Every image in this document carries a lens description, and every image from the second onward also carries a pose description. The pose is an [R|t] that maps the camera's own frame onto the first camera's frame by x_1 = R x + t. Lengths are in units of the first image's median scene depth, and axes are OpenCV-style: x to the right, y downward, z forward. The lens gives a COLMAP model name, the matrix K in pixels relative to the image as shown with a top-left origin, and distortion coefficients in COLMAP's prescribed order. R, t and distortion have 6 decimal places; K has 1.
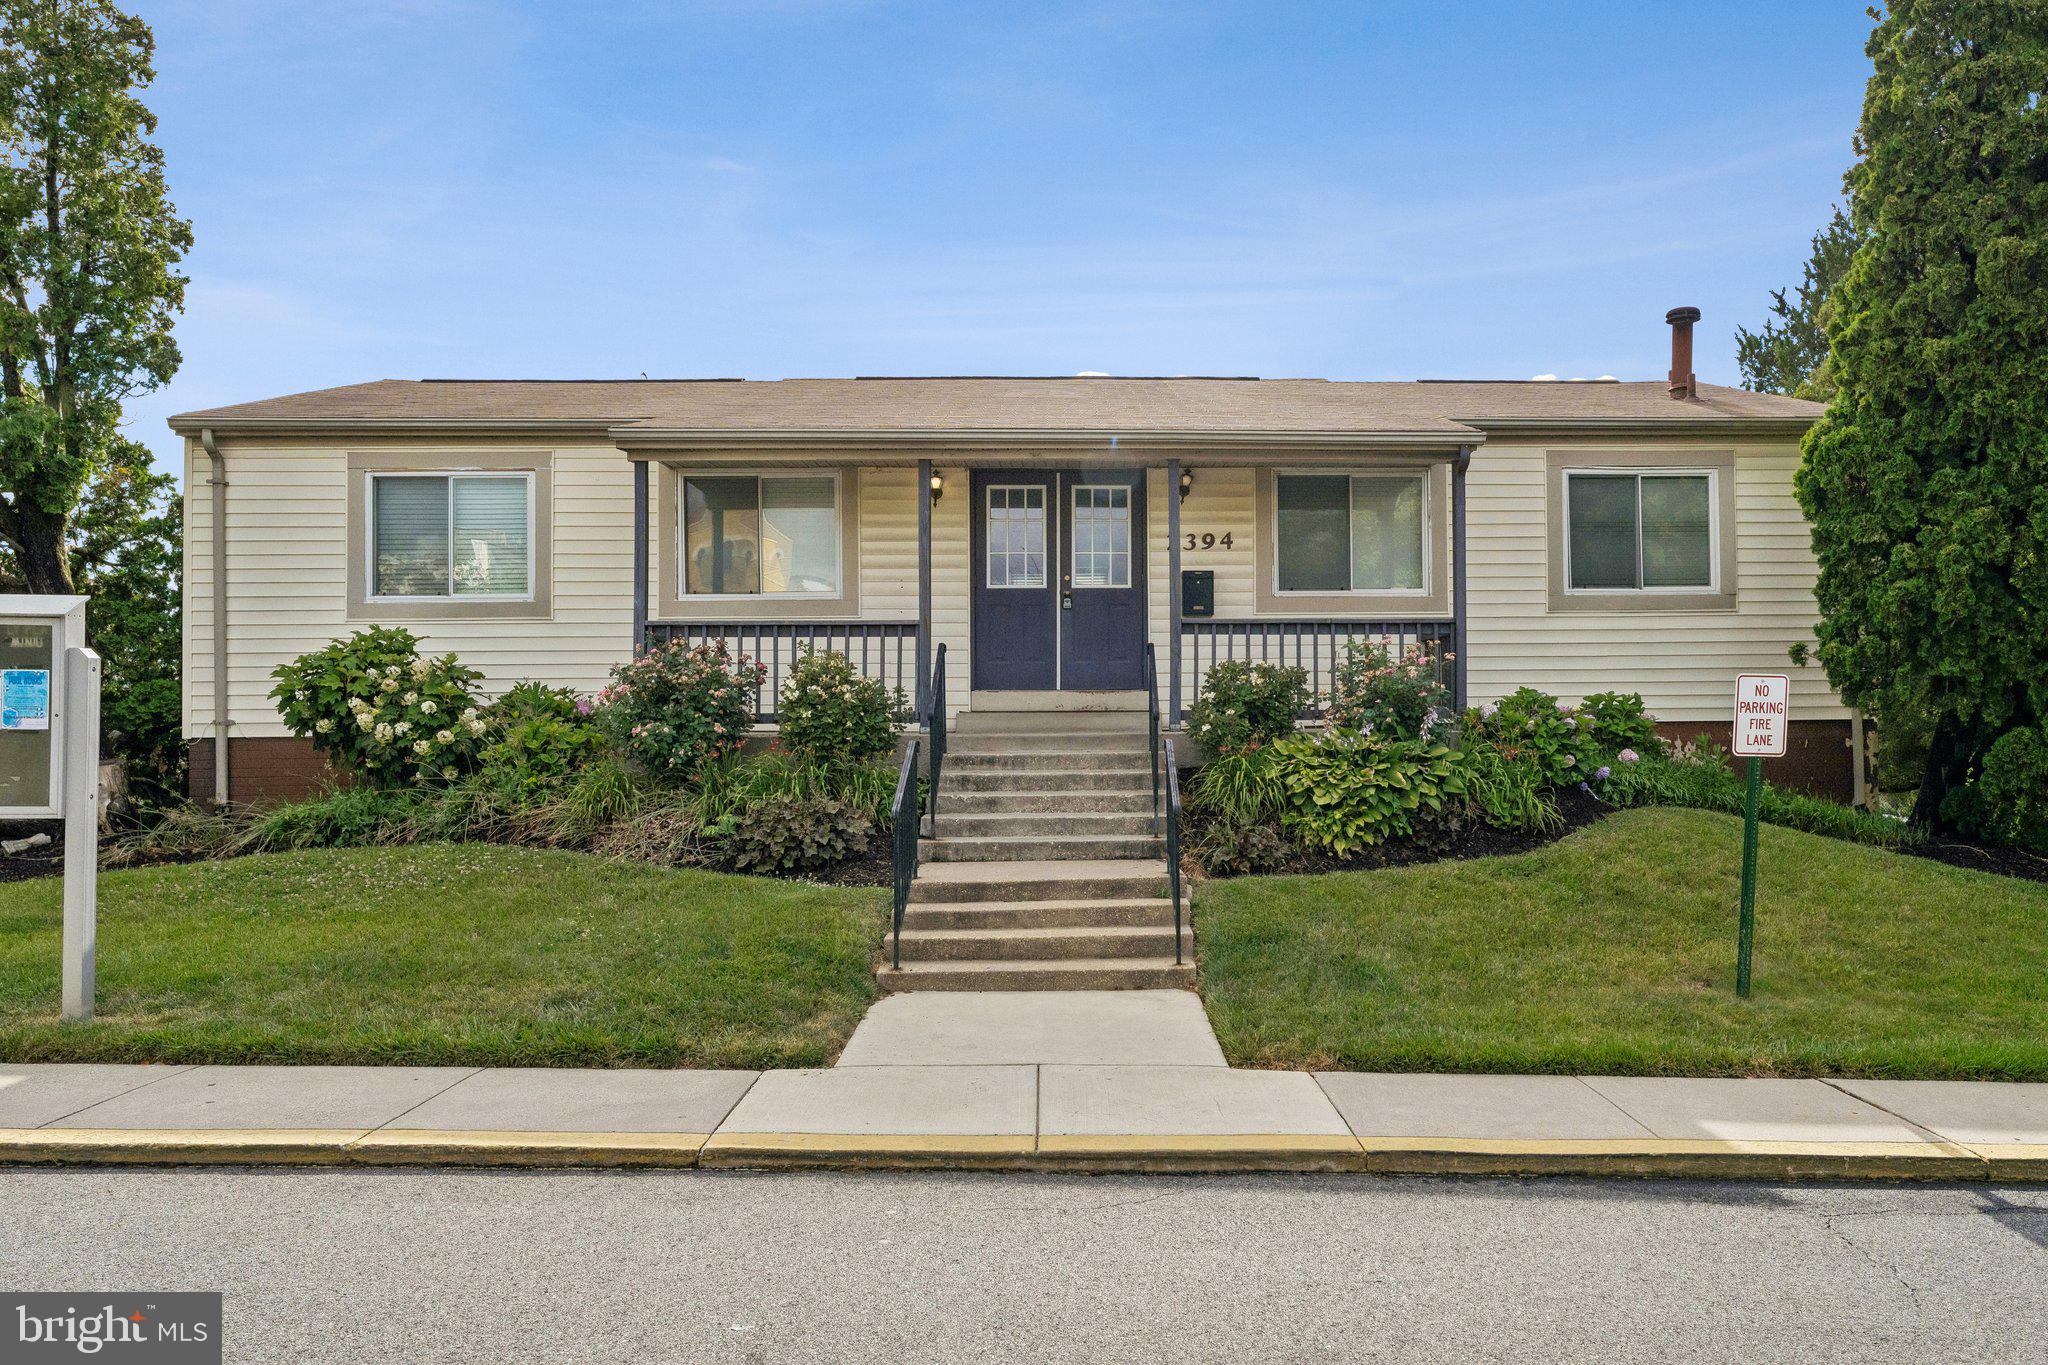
lens RADIAL K [[1121.4, 0, 1027.7], [0, 1121.4, 685.4], [0, 0, 1]] dist [0.004326, 0.000216]
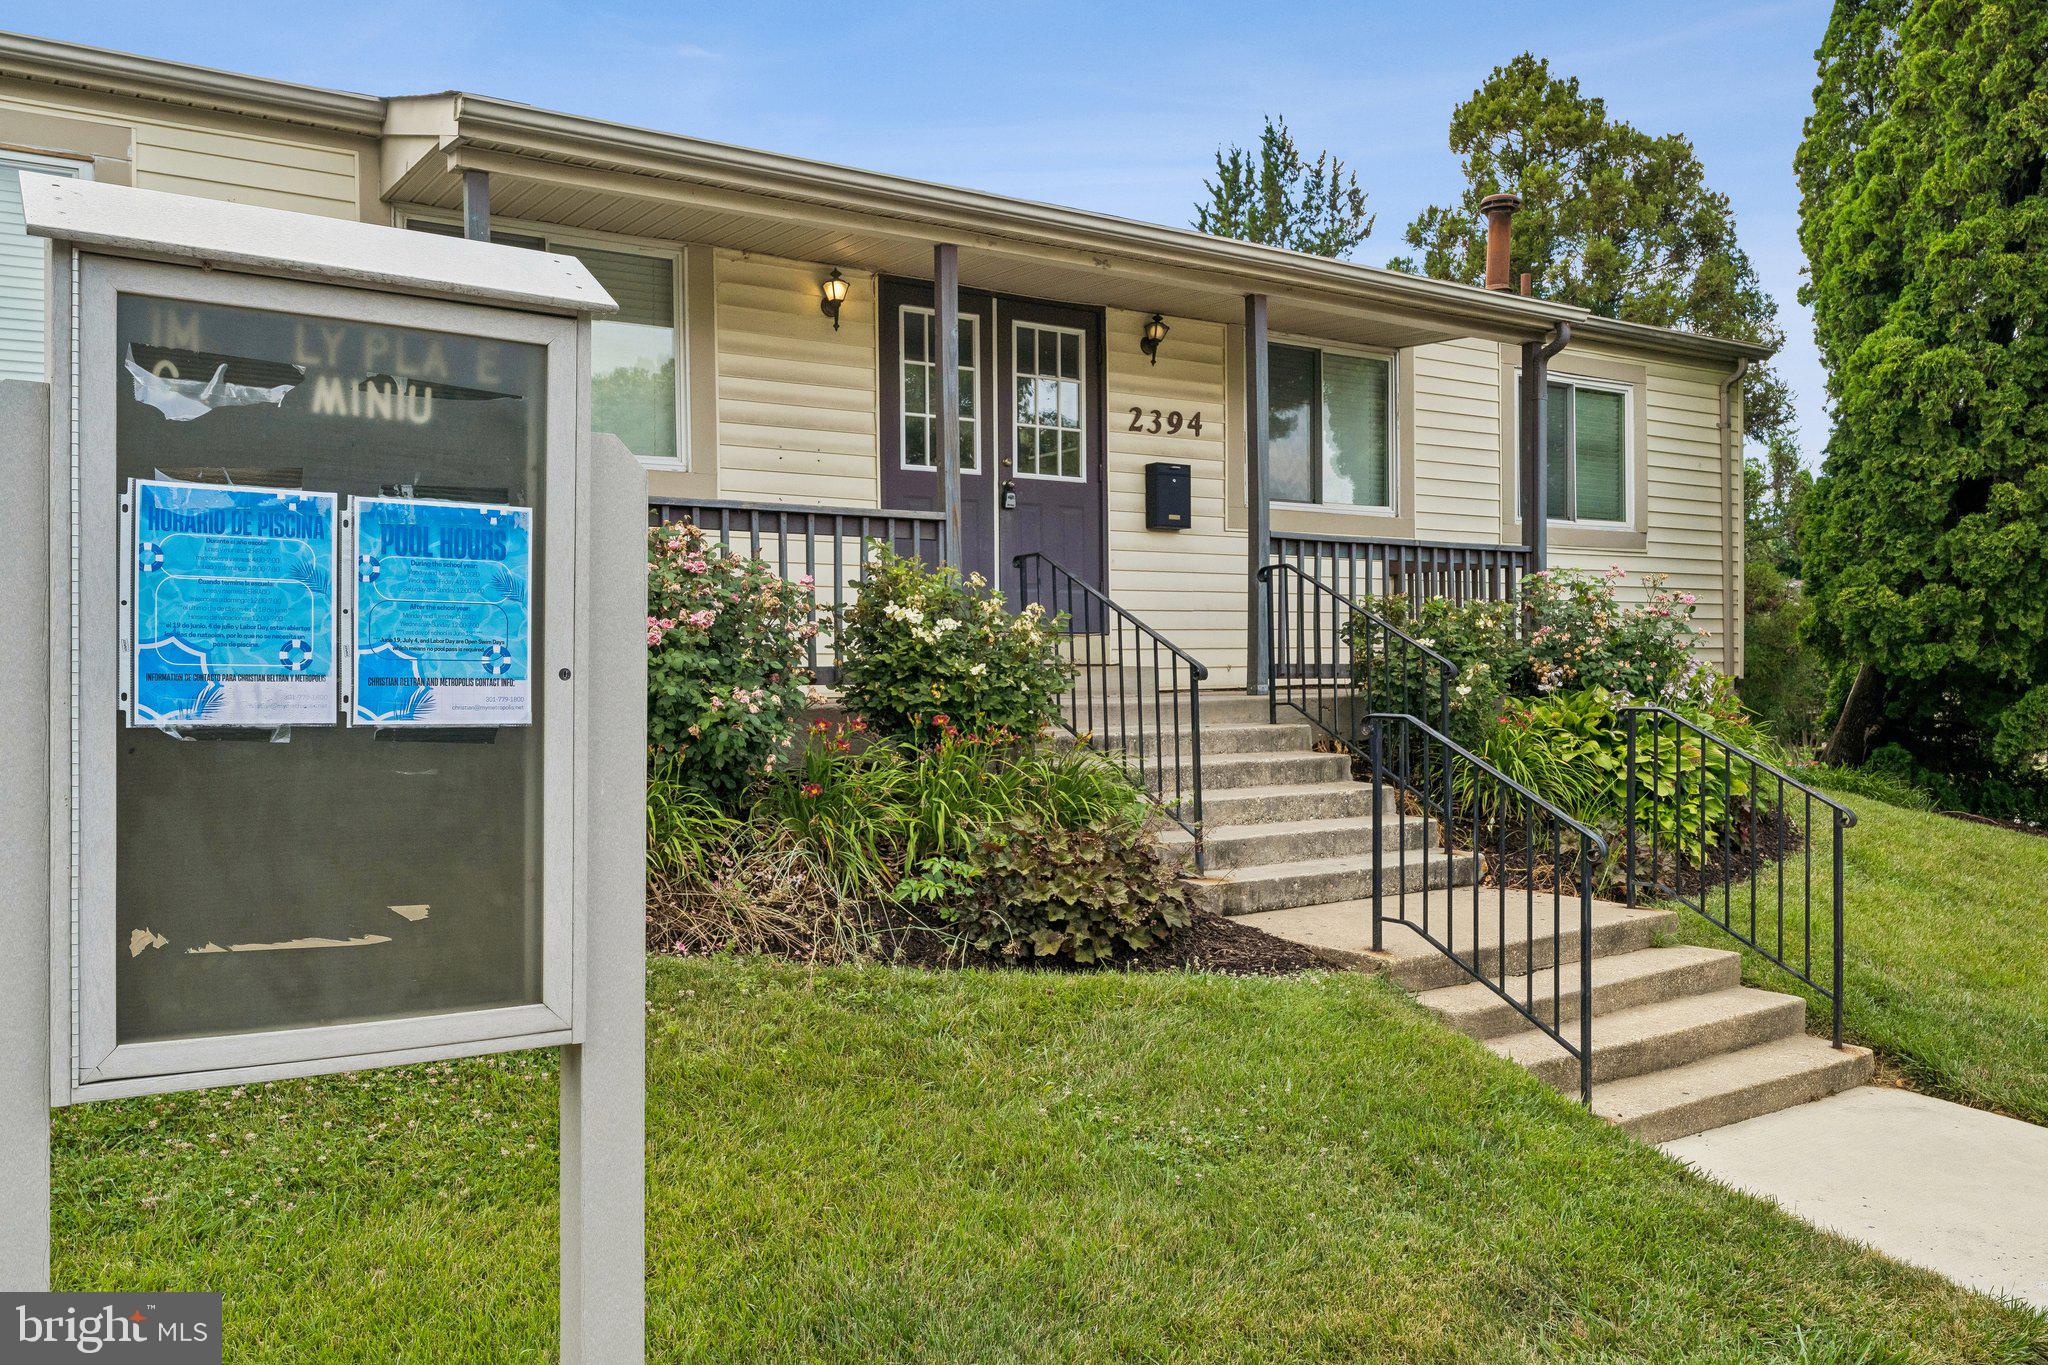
lens RADIAL K [[1453.1, 0, 1024.0], [0, 1453.1, 684.2], [0, 0, 1]] dist [0.006695, 0.002302]
pose [[0.886910, -0.003206, 0.461931, -0.348085], [-0.013708, 0.999353, 0.033255, 0.005892], [-0.461739, -0.035826, 0.886292, 0.236483]]
